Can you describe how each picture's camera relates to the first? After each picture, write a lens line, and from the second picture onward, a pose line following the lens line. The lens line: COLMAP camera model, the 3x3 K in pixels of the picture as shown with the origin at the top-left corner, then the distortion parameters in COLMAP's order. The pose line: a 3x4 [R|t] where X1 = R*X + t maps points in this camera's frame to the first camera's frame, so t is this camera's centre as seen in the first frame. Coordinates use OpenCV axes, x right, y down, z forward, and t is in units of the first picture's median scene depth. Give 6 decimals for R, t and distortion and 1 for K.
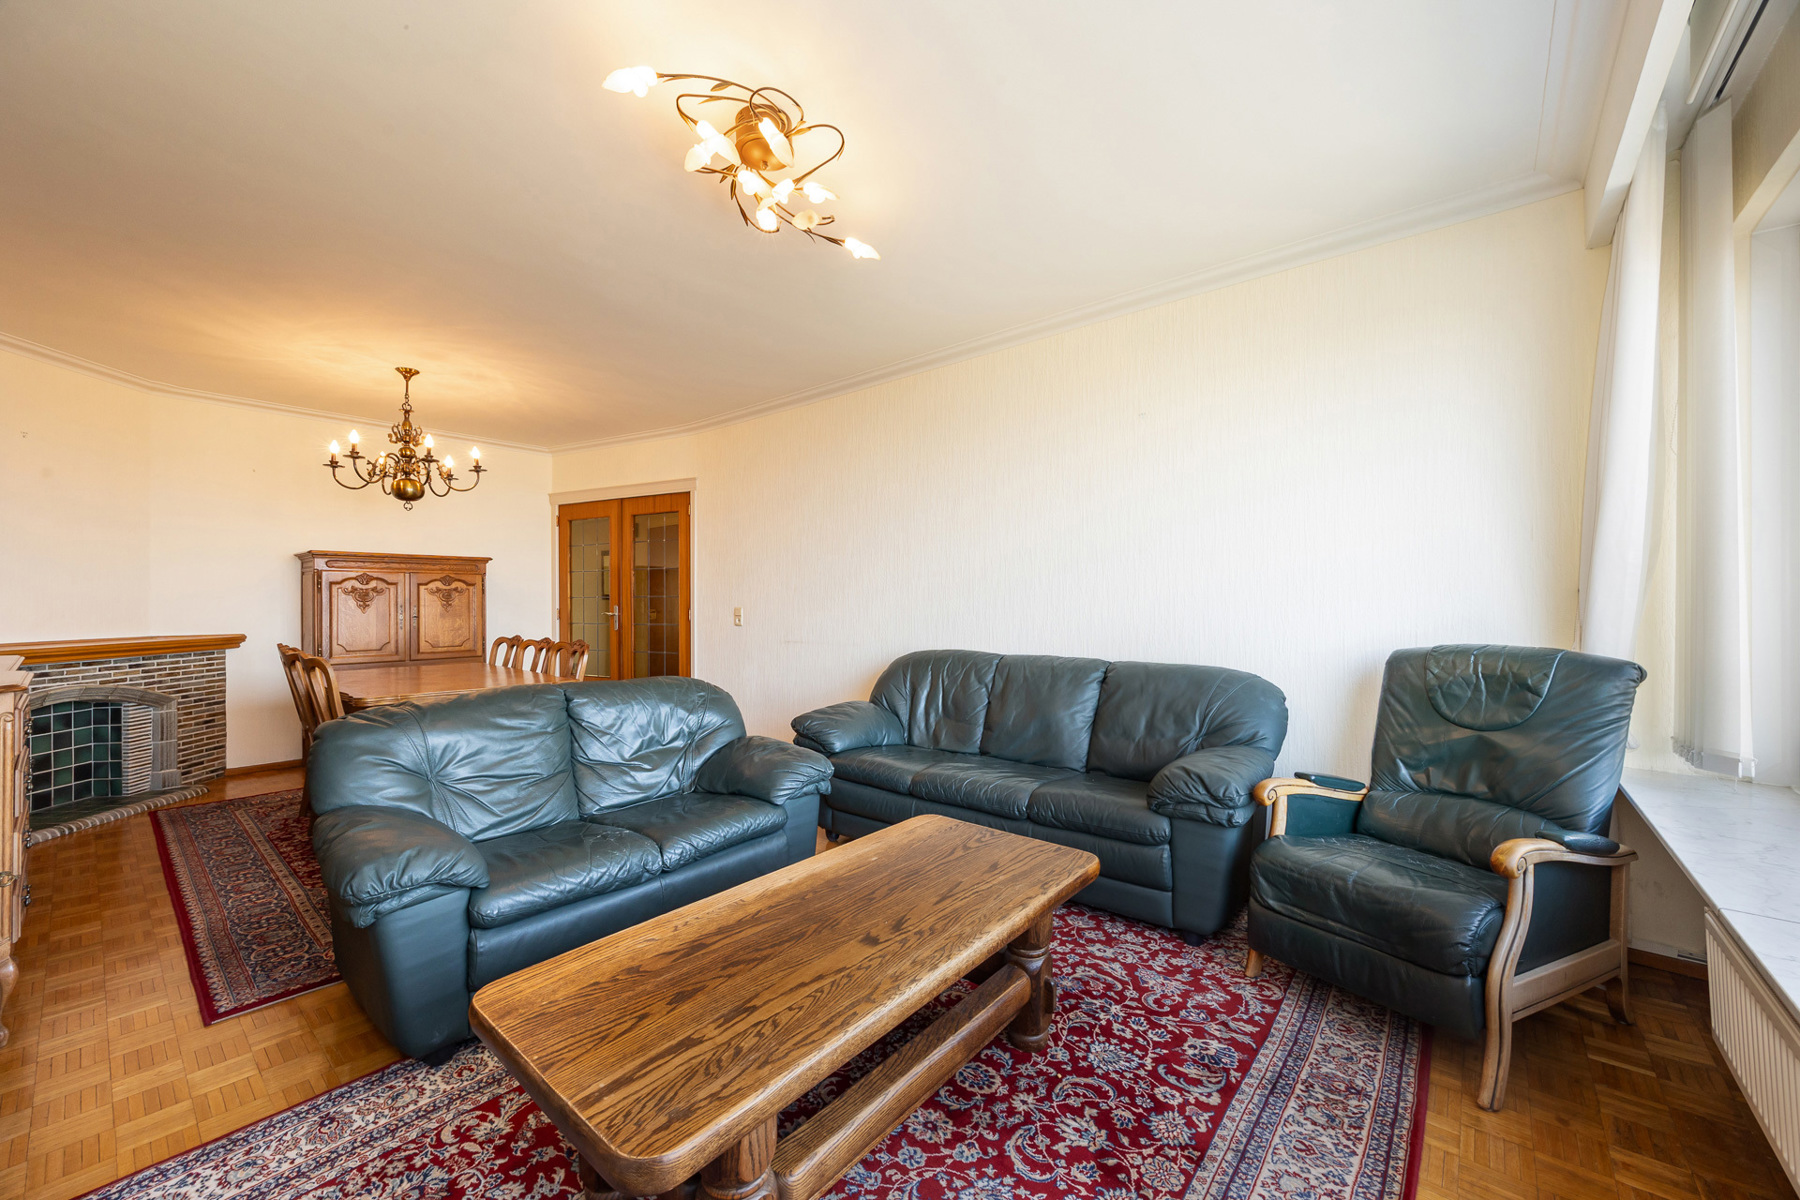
lens RADIAL K [[690.9, 0, 903.0], [0, 690.9, 599.1], [0, 0, 1]] dist [-0.002512, -0.000346]
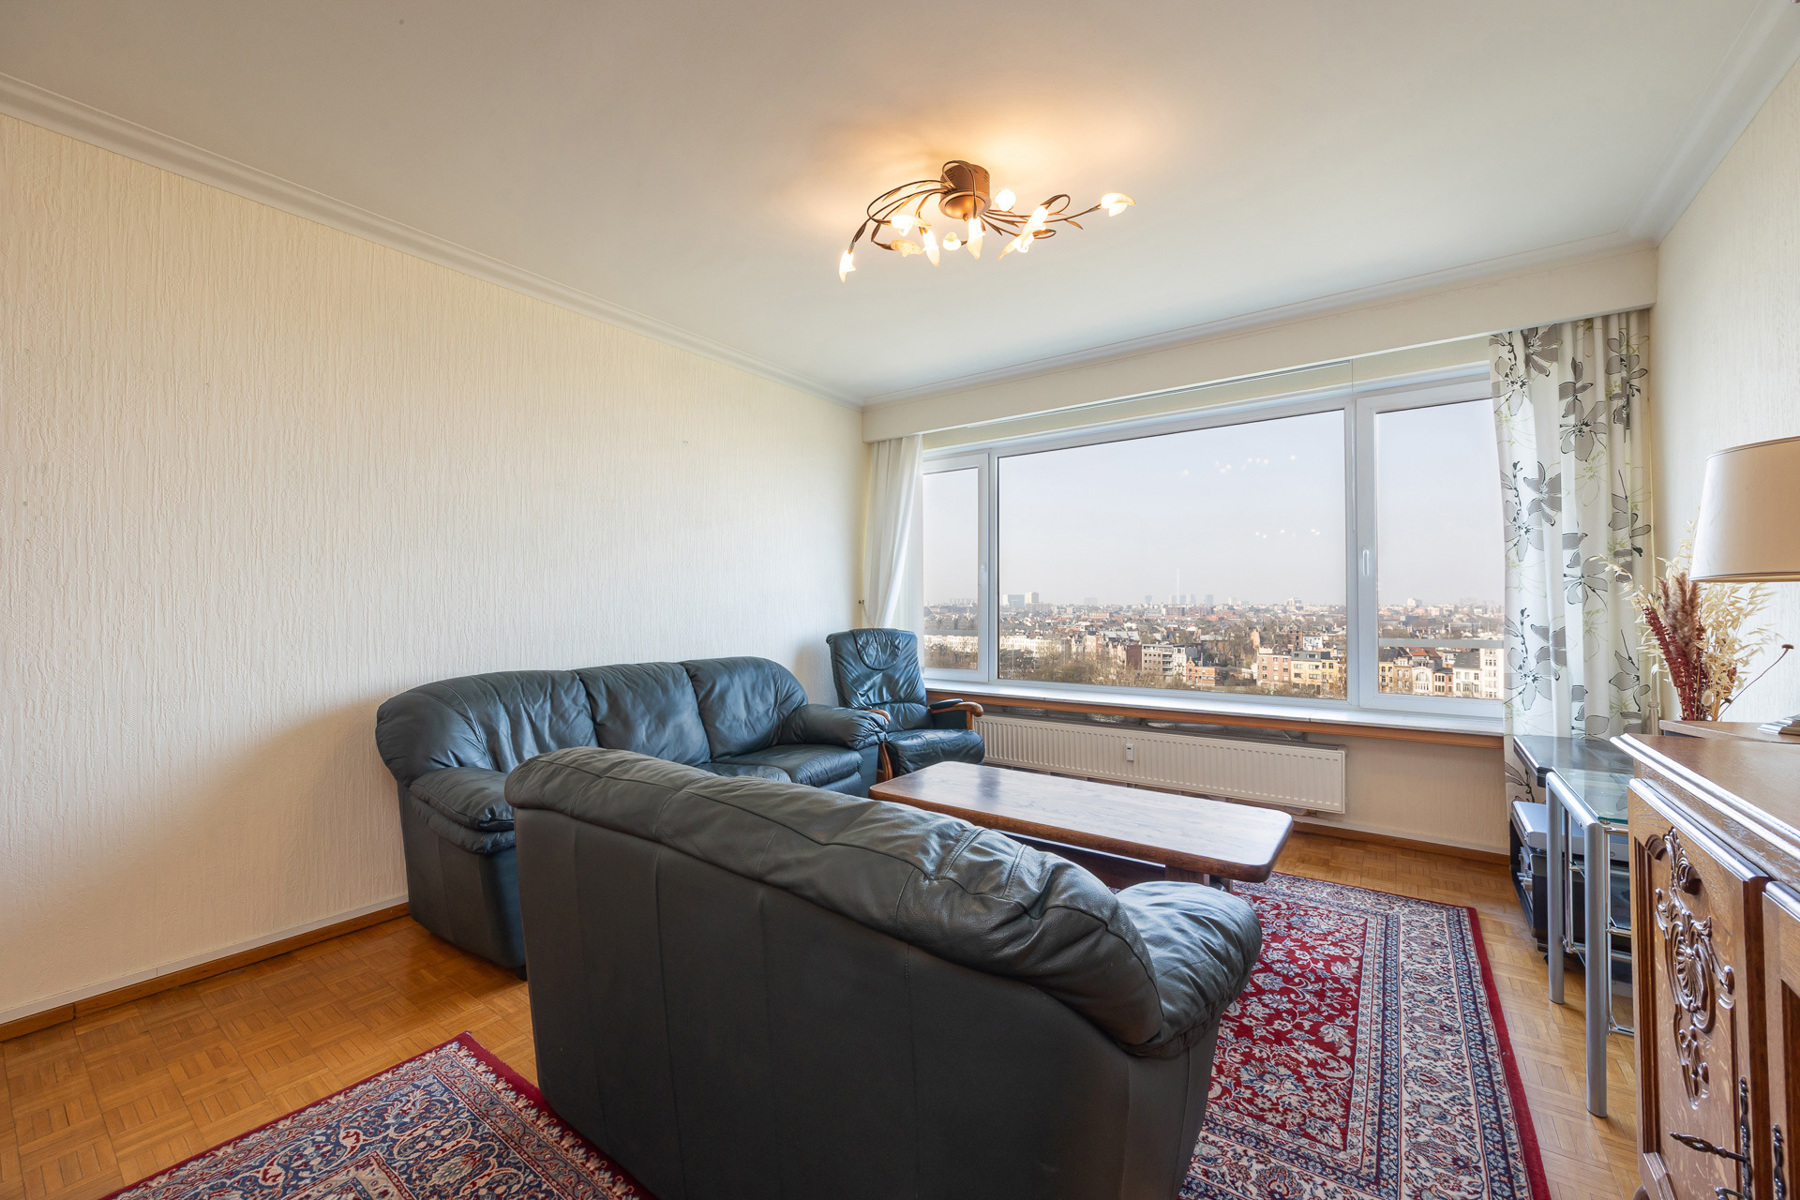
lens RADIAL K [[690.9, 0, 896.3], [0, 690.9, 592.8], [0, 0, 1]] dist [-0.002512, -0.000346]
pose [[-0.067286, 0.018415, 0.997564, -1.801541], [0.003068, 0.999829, -0.018249, 0.004931], [-0.997729, 0.001833, -0.067331, 1.638653]]
